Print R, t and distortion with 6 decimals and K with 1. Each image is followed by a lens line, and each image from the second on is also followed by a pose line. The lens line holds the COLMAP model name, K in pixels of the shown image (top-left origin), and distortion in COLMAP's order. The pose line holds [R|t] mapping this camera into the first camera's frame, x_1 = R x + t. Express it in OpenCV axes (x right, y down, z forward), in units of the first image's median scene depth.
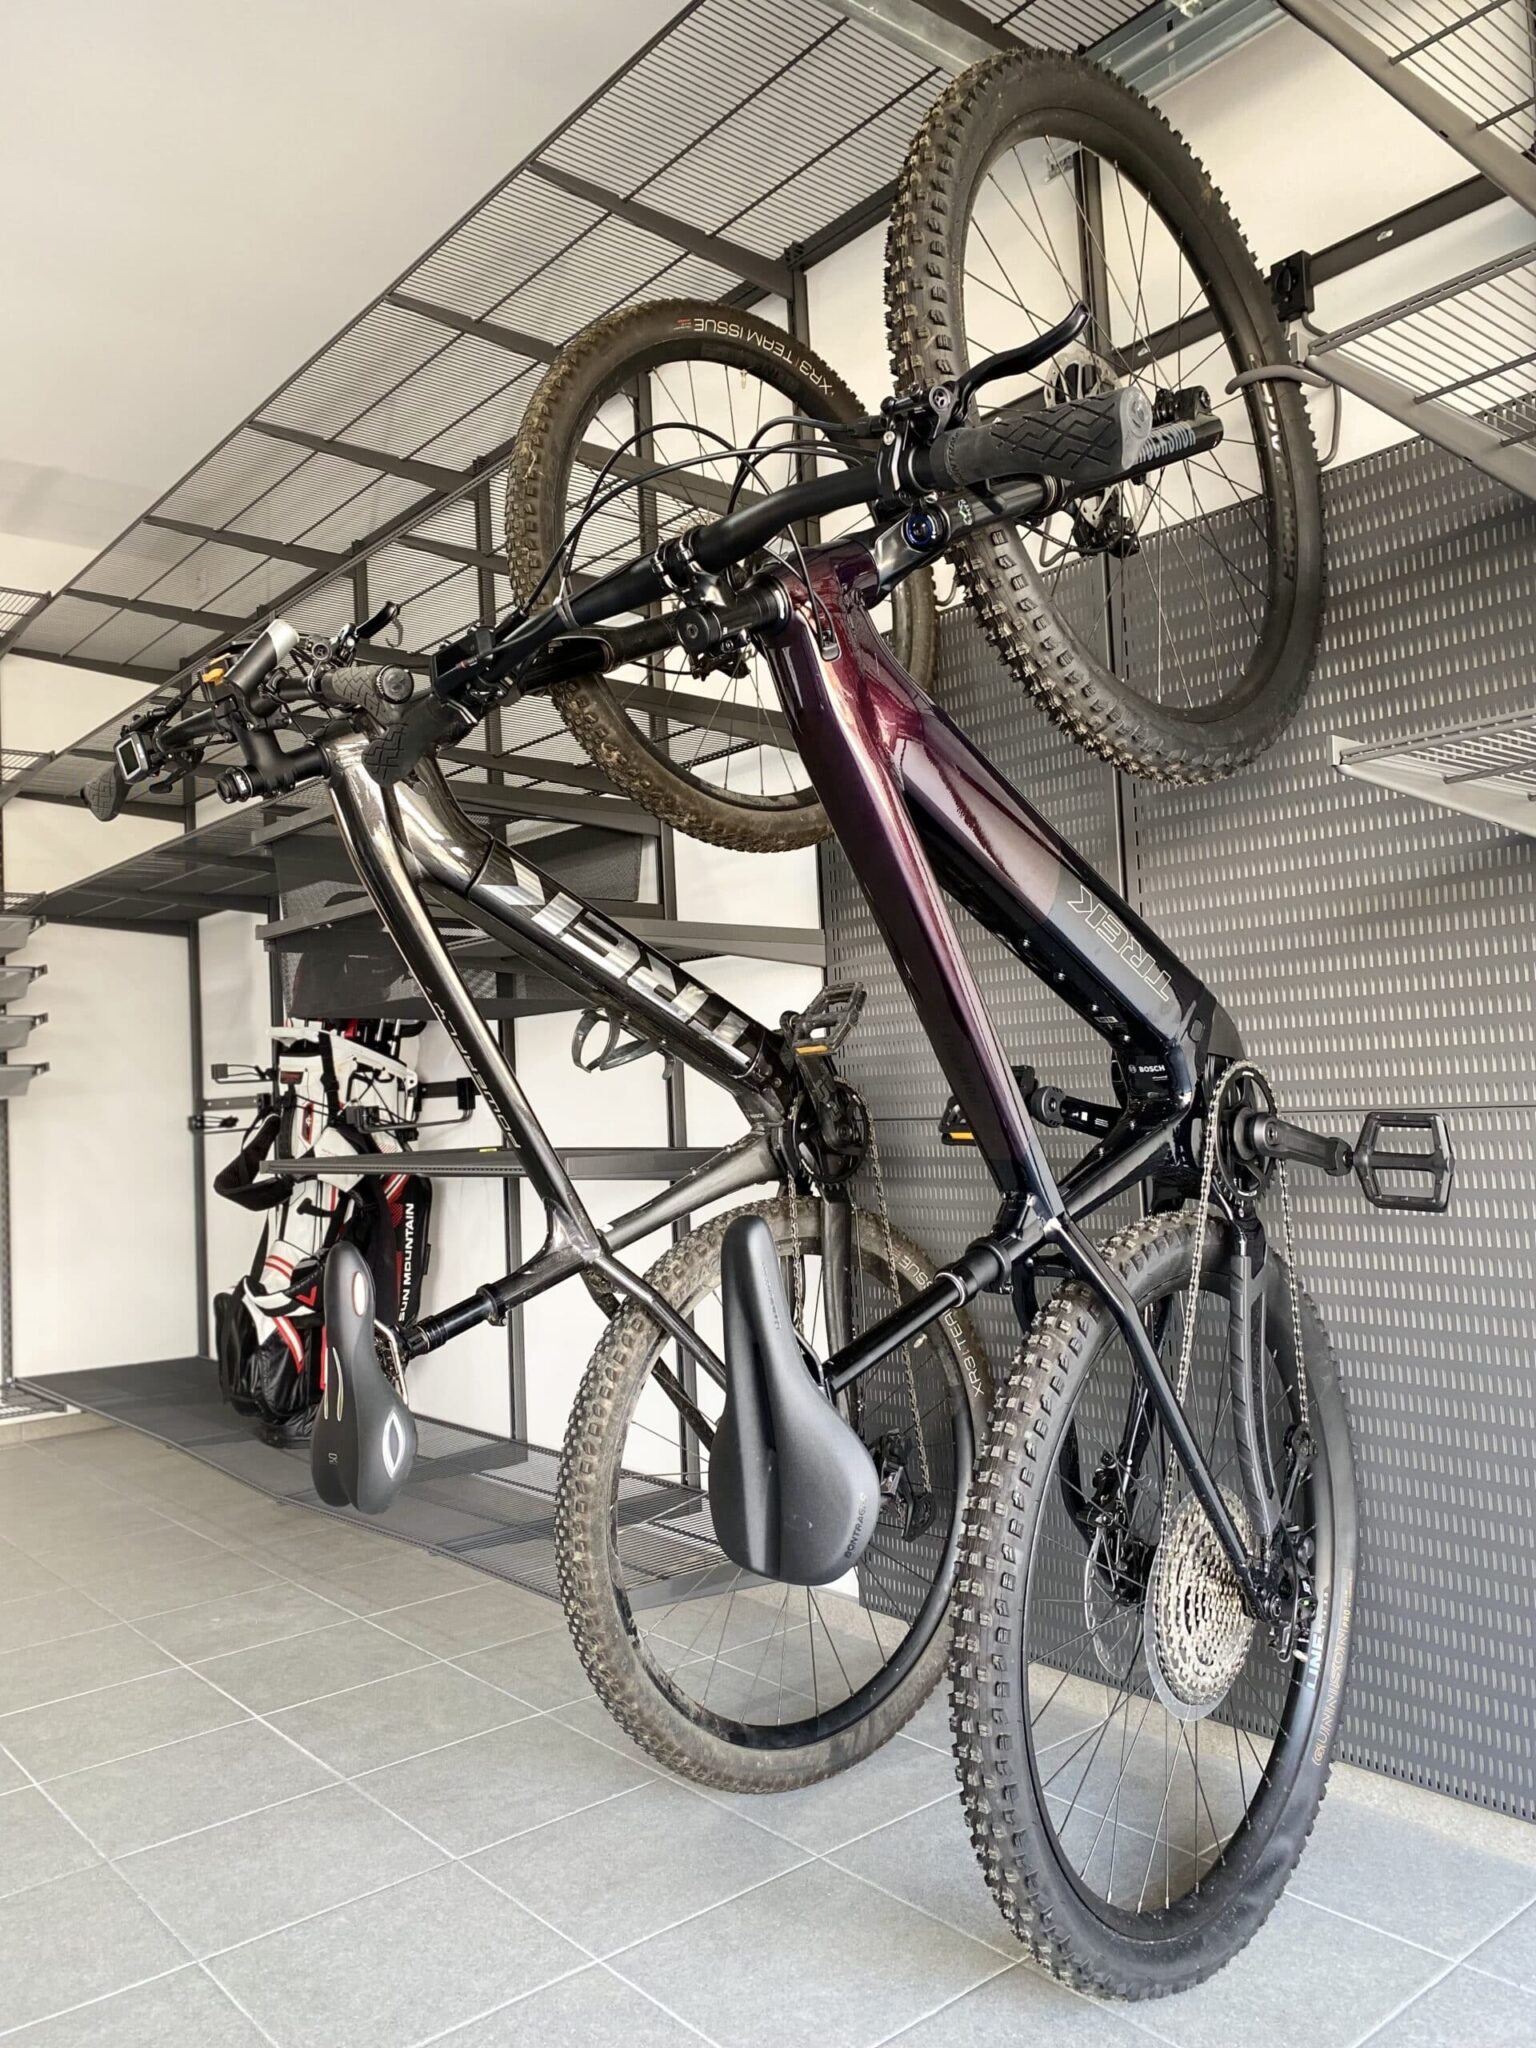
lens RADIAL K [[1546.9, 0, 768.0], [0, 1546.9, 1024.0], [0, 0, 1]] dist [0.006821, -0.044291]
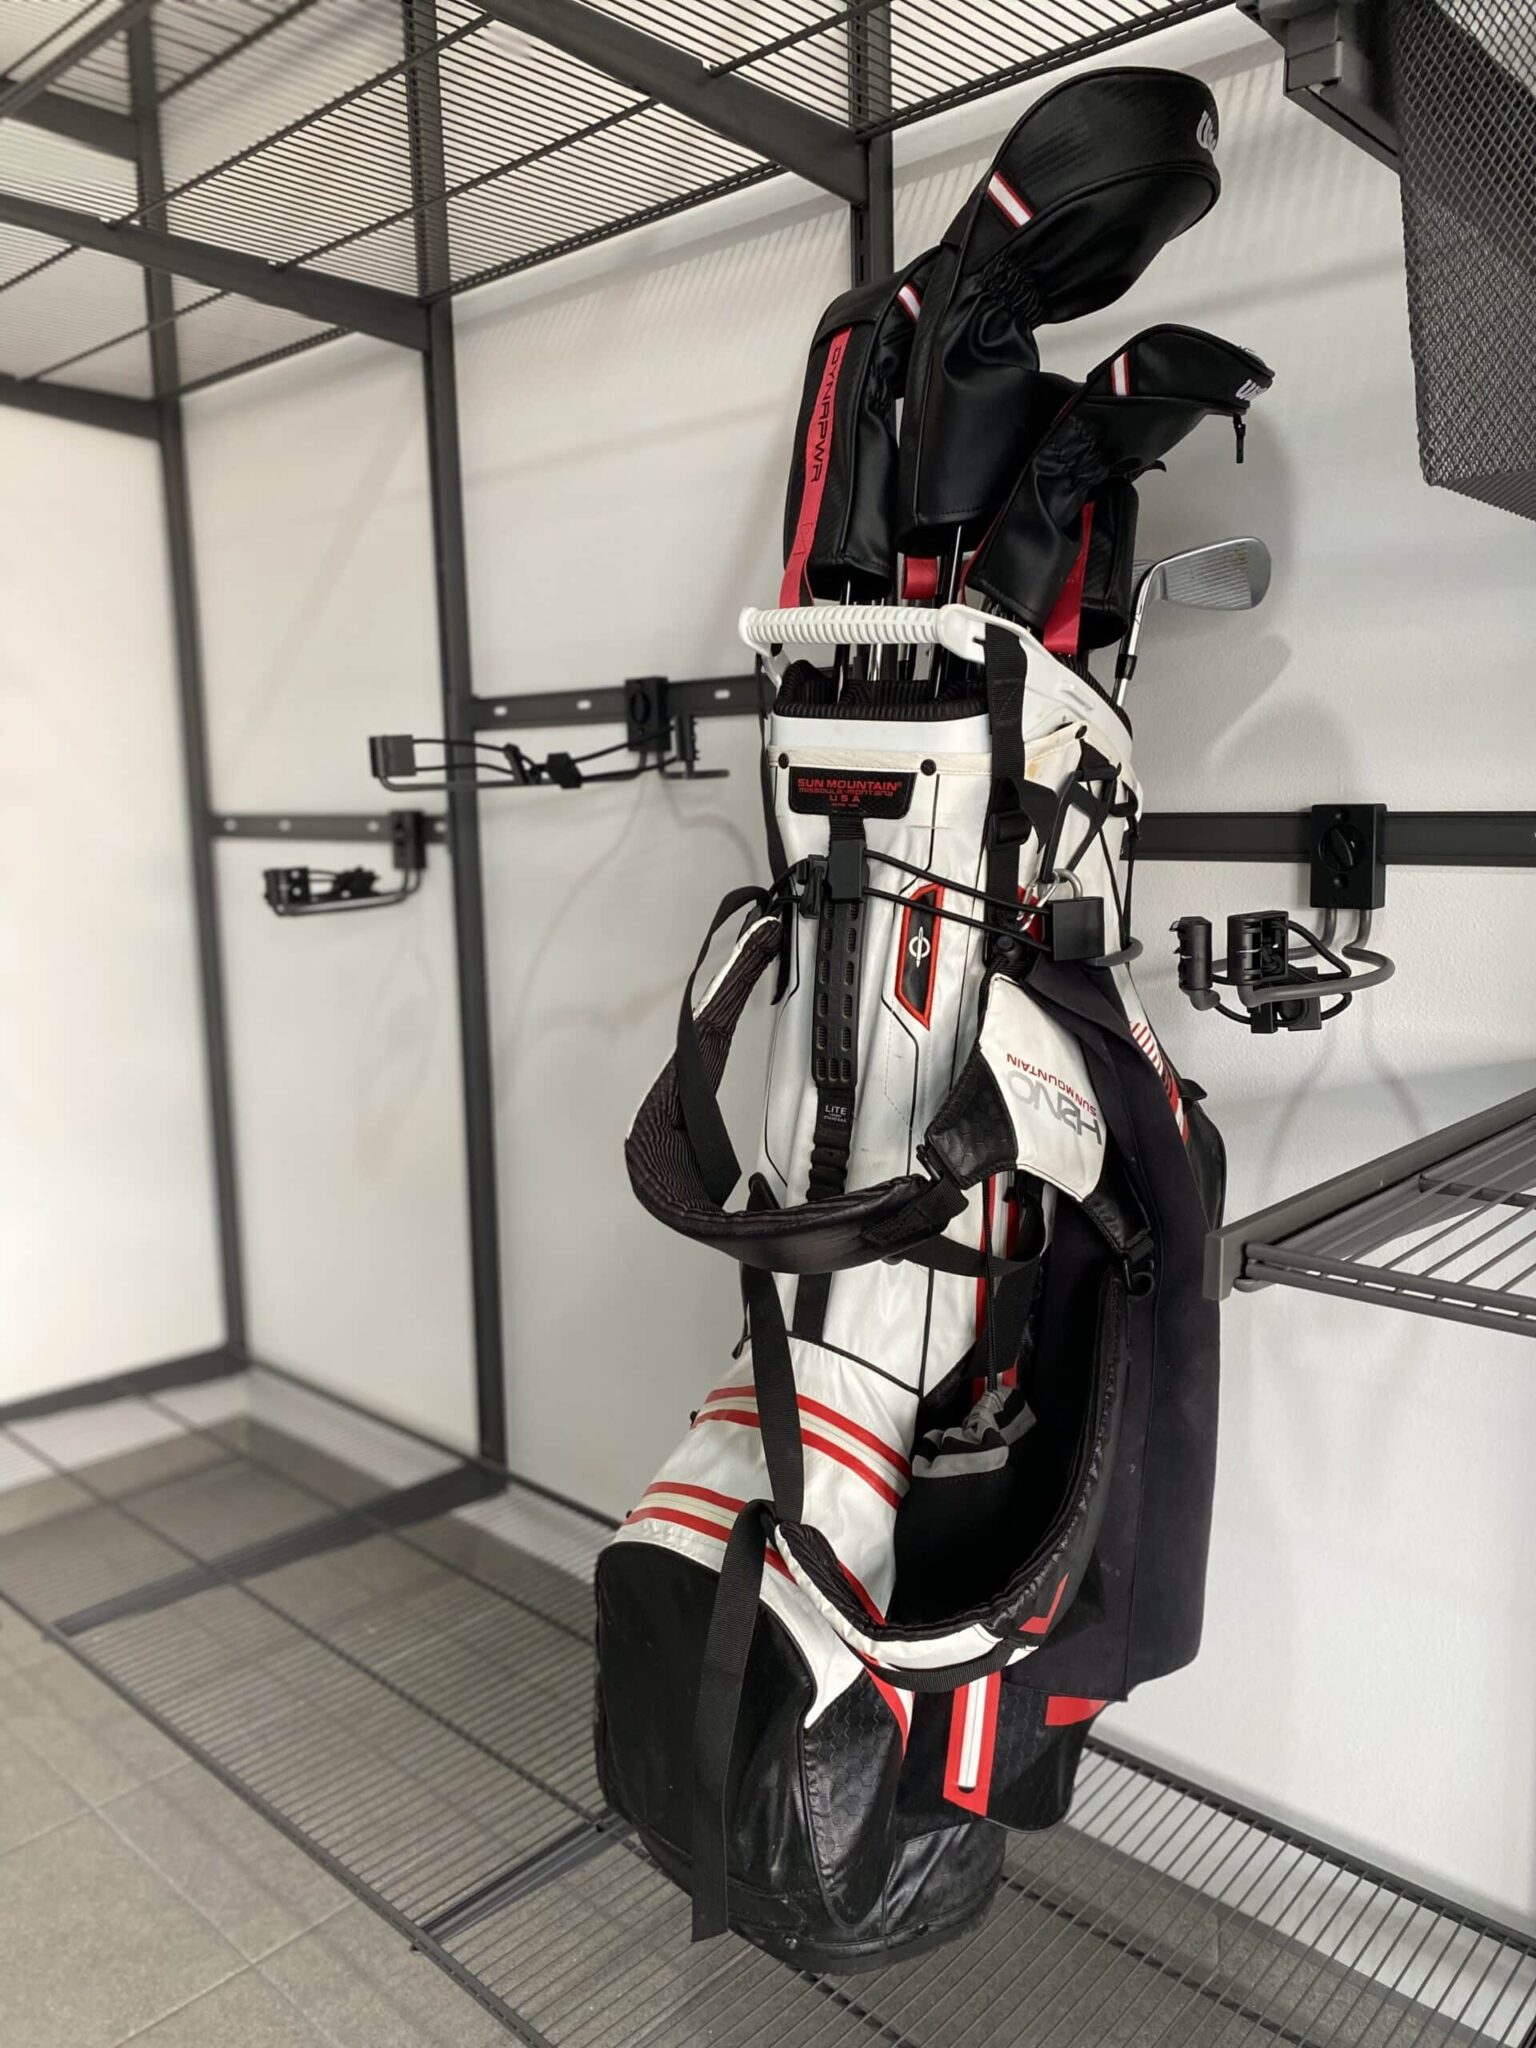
lens RADIAL K [[1571.3, 0, 768.0], [0, 1571.3, 1024.0], [0, 0, 1]] dist [0.042085, -0.041447]
pose [[0.992613, 0.005941, 0.121175, -0.360585], [-0.029199, 0.981140, 0.191079, 0.021420], [-0.117755, -0.193205, 0.974066, 0.713630]]
